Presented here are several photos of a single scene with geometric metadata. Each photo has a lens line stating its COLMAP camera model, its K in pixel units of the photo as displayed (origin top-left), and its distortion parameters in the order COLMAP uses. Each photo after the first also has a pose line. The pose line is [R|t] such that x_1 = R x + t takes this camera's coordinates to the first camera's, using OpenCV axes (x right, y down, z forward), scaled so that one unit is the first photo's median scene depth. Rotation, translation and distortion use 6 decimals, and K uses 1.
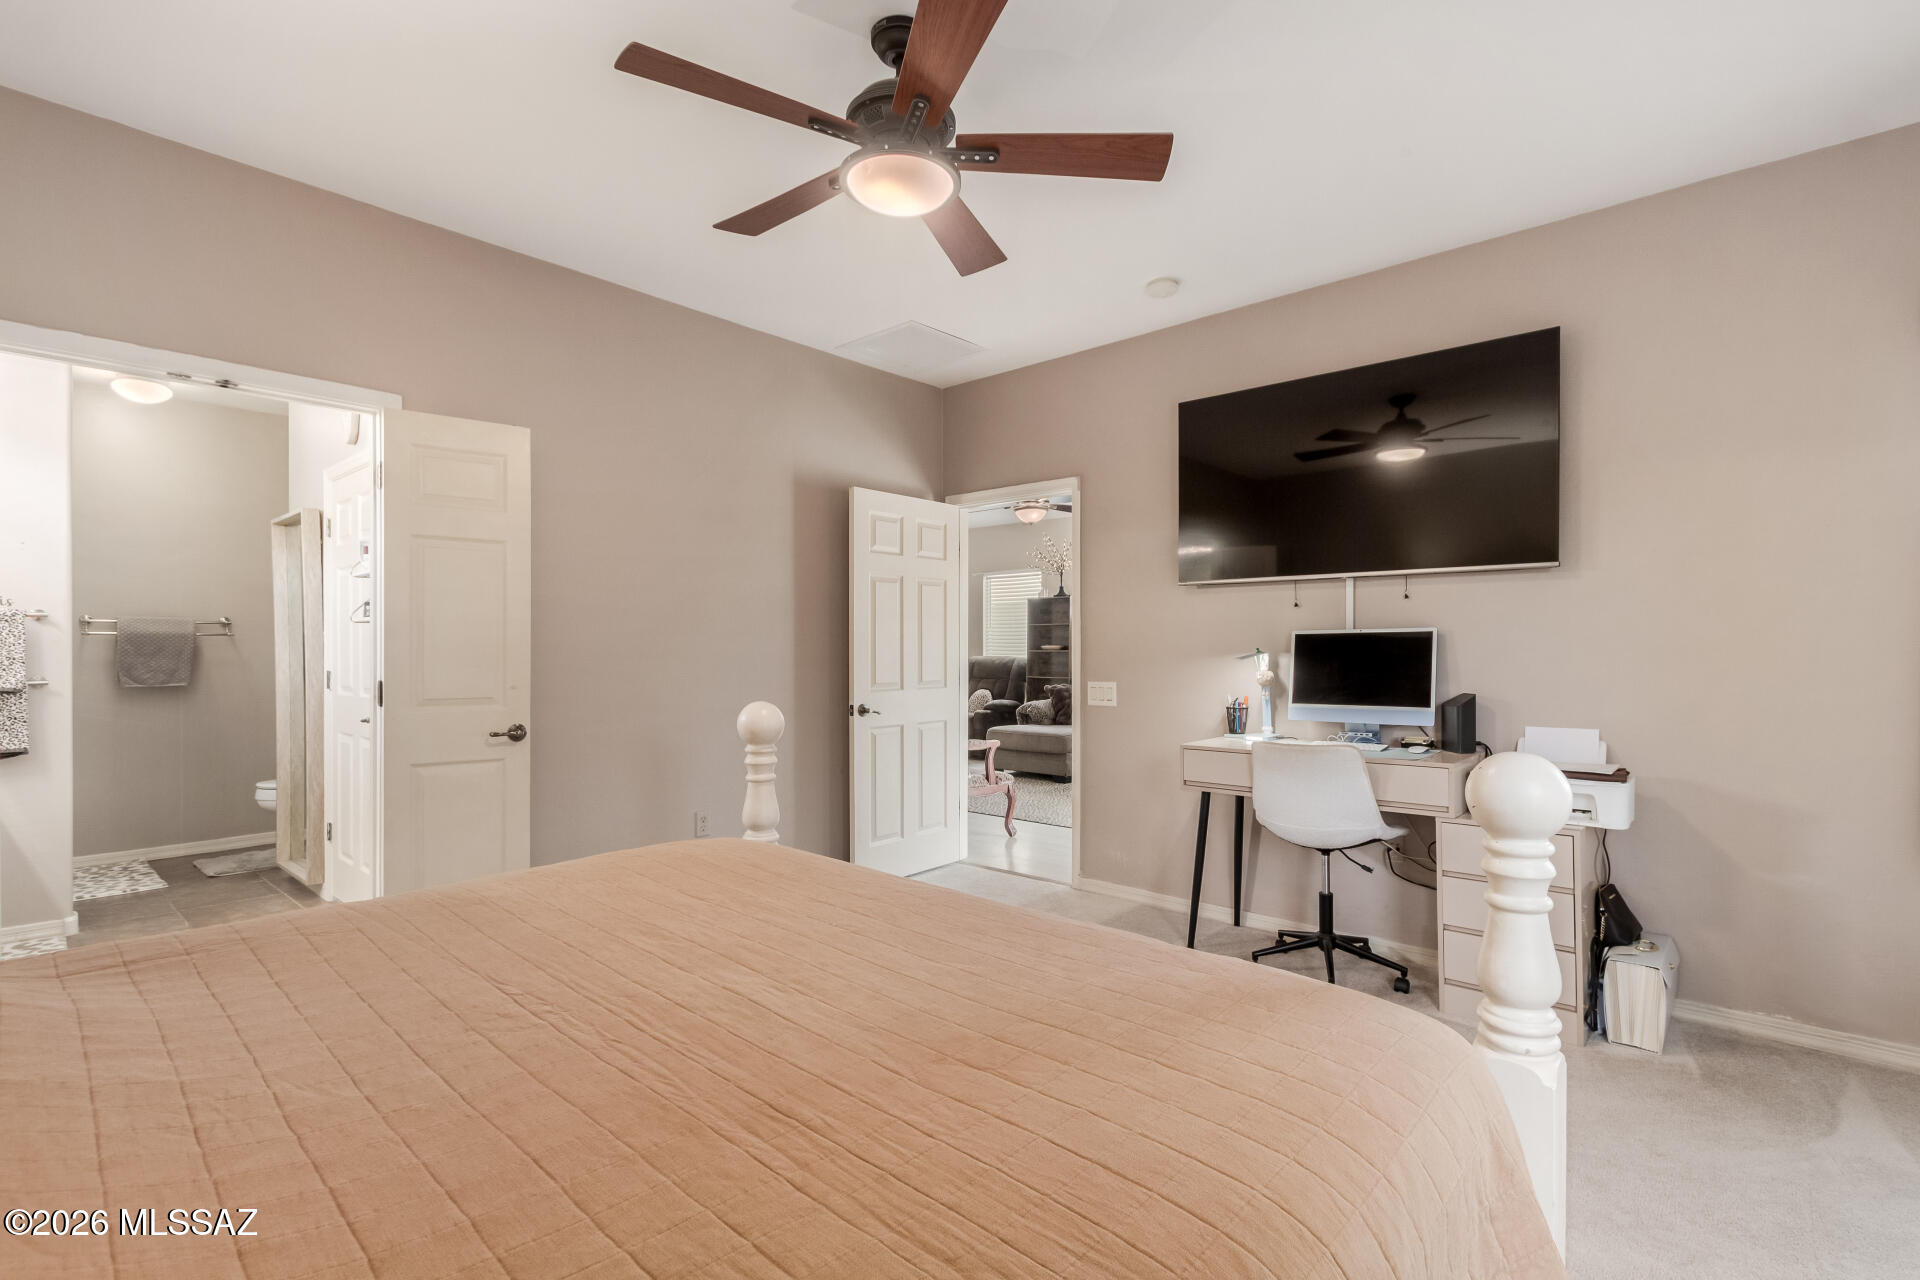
lens RADIAL K [[877.2, 0, 958.3], [0, 877.2, 649.2], [0, 0, 1]] dist [0.003218, -0.002834]
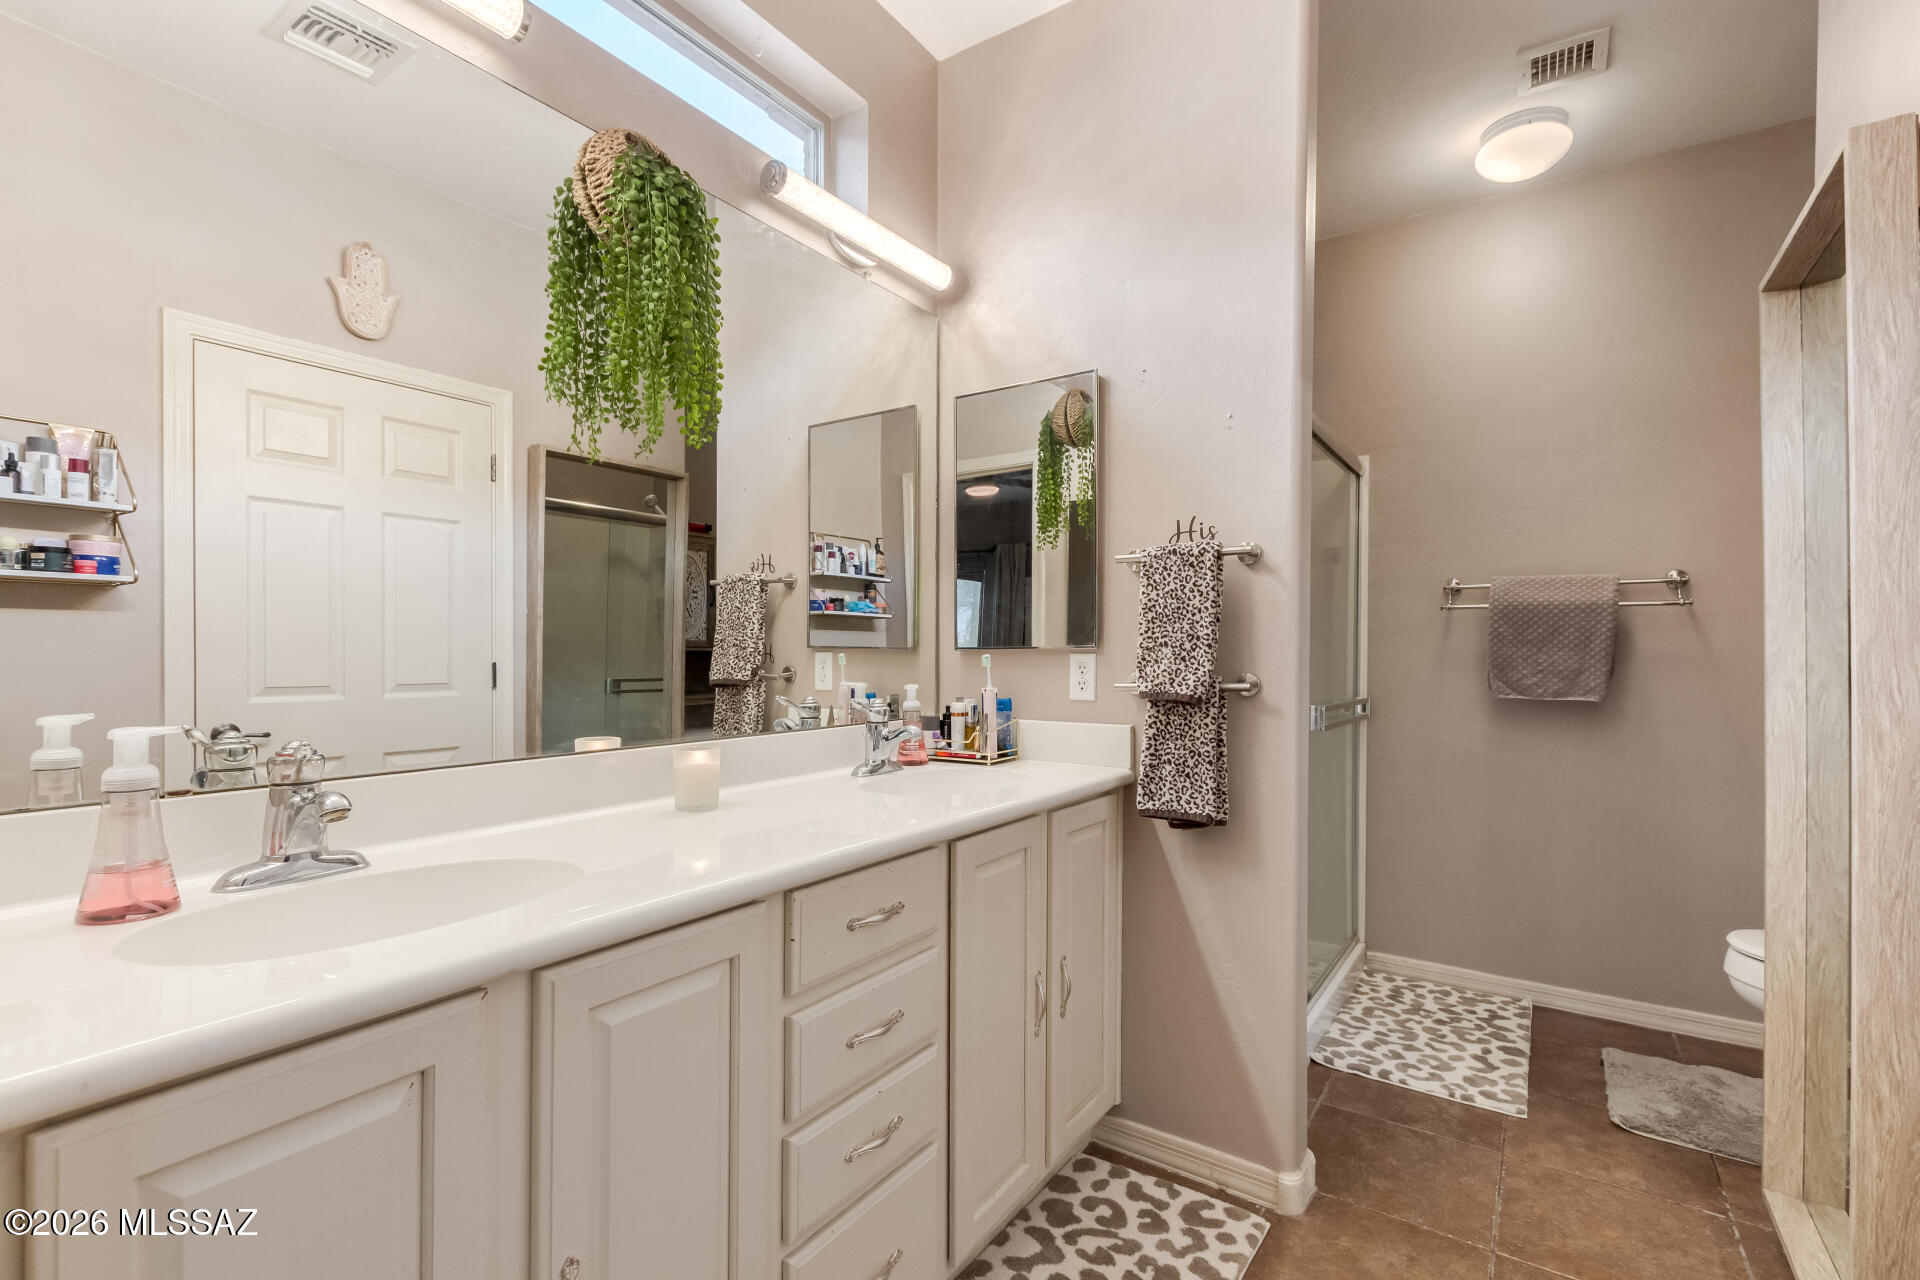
lens RADIAL K [[877.2, 0, 953.4], [0, 877.2, 647.3], [0, 0, 1]] dist [0.003218, -0.002834]
pose [[0.125451, 0.003284, -0.992094, -0.412968], [-0.009388, 0.999954, 0.002123, 0.011692], [0.992055, 0.009047, 0.125476, 0.559975]]
